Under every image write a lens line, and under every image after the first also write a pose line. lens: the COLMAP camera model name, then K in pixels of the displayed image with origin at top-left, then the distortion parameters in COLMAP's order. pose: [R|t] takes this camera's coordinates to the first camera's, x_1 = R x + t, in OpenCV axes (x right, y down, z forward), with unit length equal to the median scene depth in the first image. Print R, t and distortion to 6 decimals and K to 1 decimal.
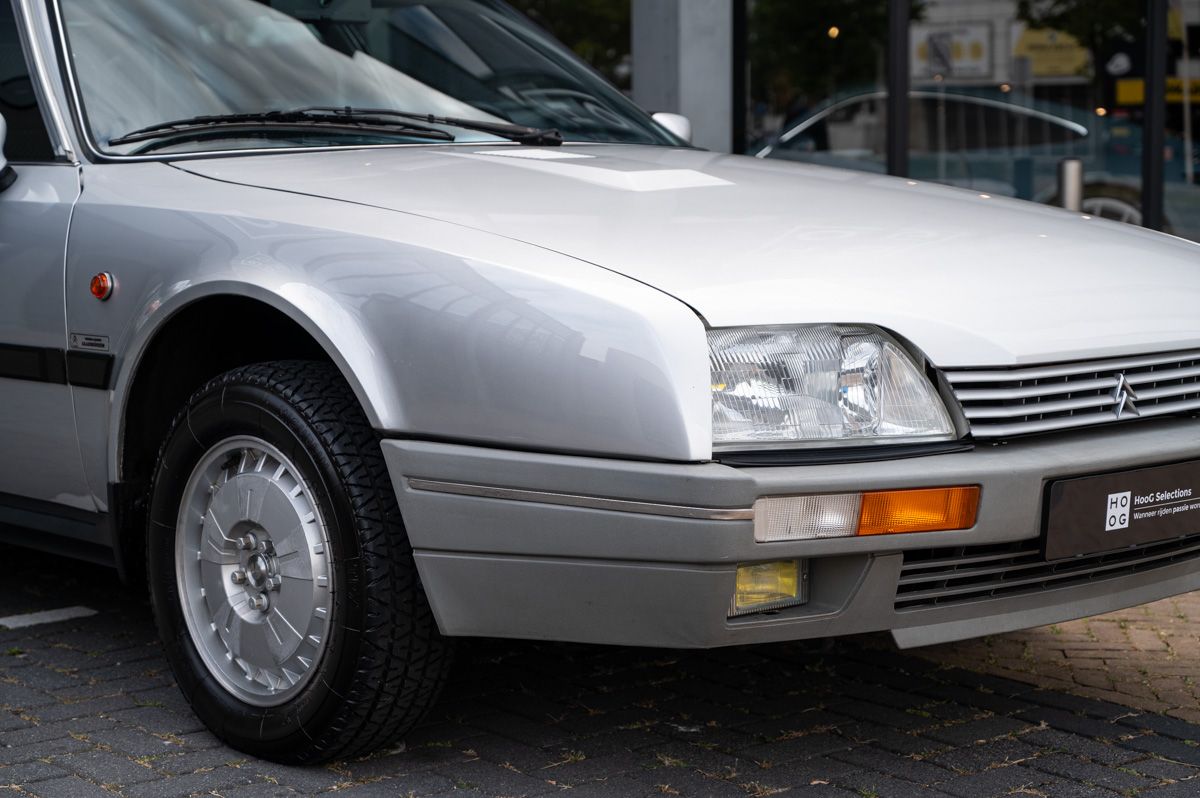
lens RADIAL K [[2425.3, 0, 600.0], [0, 2425.3, 399.0], [0, 0, 1]] dist [0.020605, 0.224009]
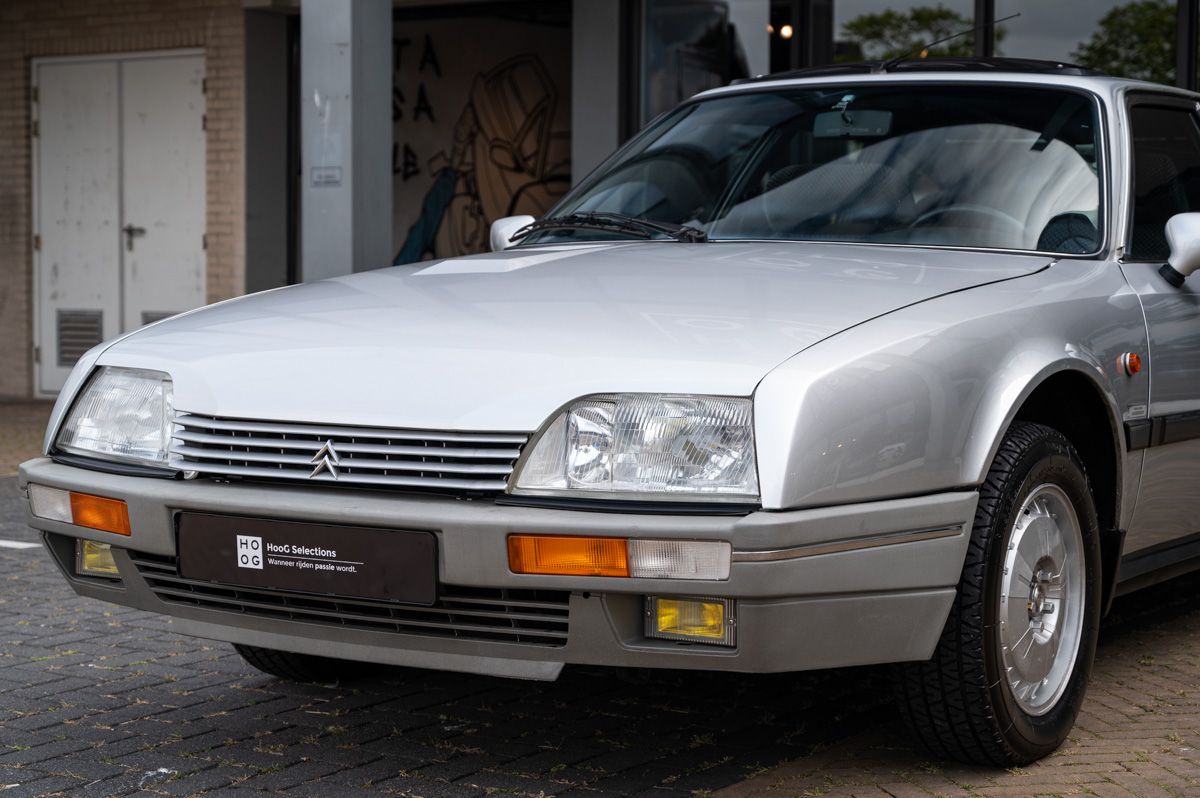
lens RADIAL K [[2300.6, 0, 600.0], [0, 2300.6, 399.0], [0, 0, 1]] dist [0.027011, 0.029049]
pose [[0.276266, 0.061924, -0.959084, 1.261404], [-0.110575, 0.993343, 0.032284, -0.076917], [0.954699, 0.097132, 0.281274, 0.821346]]
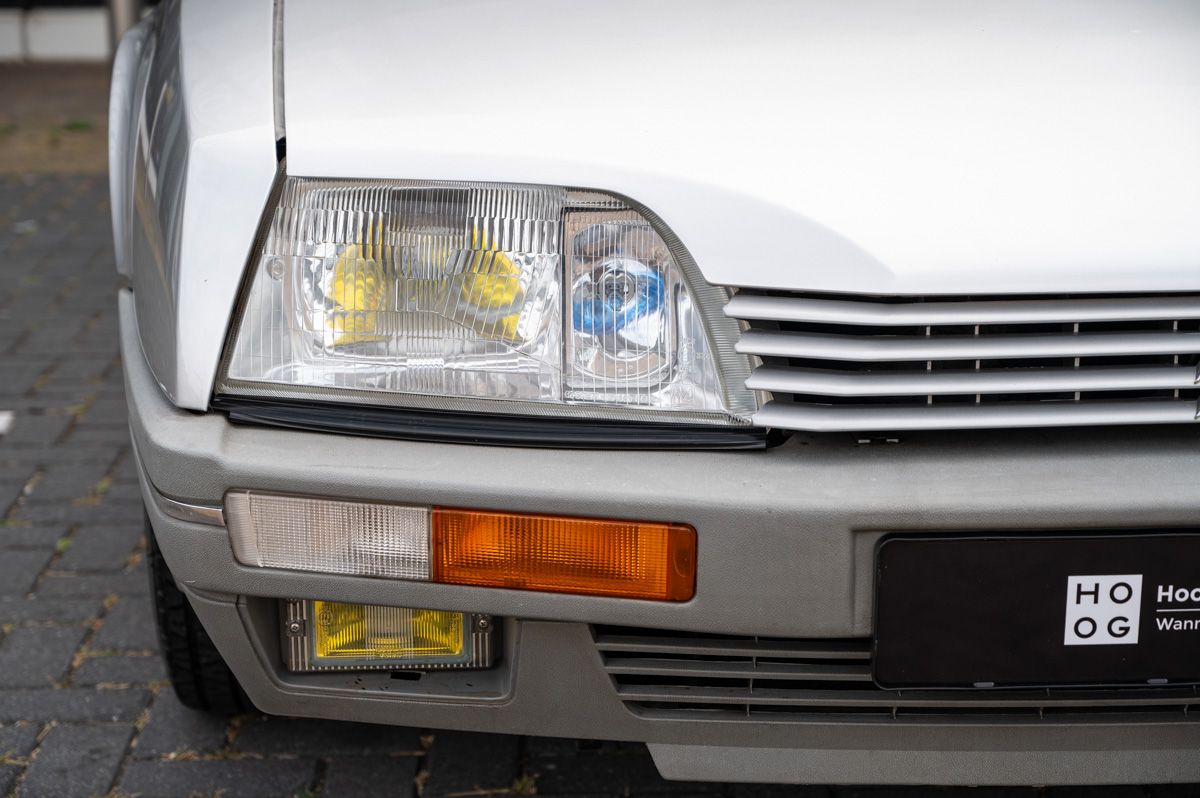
lens RADIAL K [[2425.3, 0, 600.0], [0, 2425.3, 399.0], [0, 0, 1]] dist [0.020605, 0.224009]
pose [[0.778898, 0.147844, -0.609475, 0.416629], [-0.060908, 0.985055, 0.161112, -0.067668], [0.624185, -0.088368, 0.776263, 0.540512]]
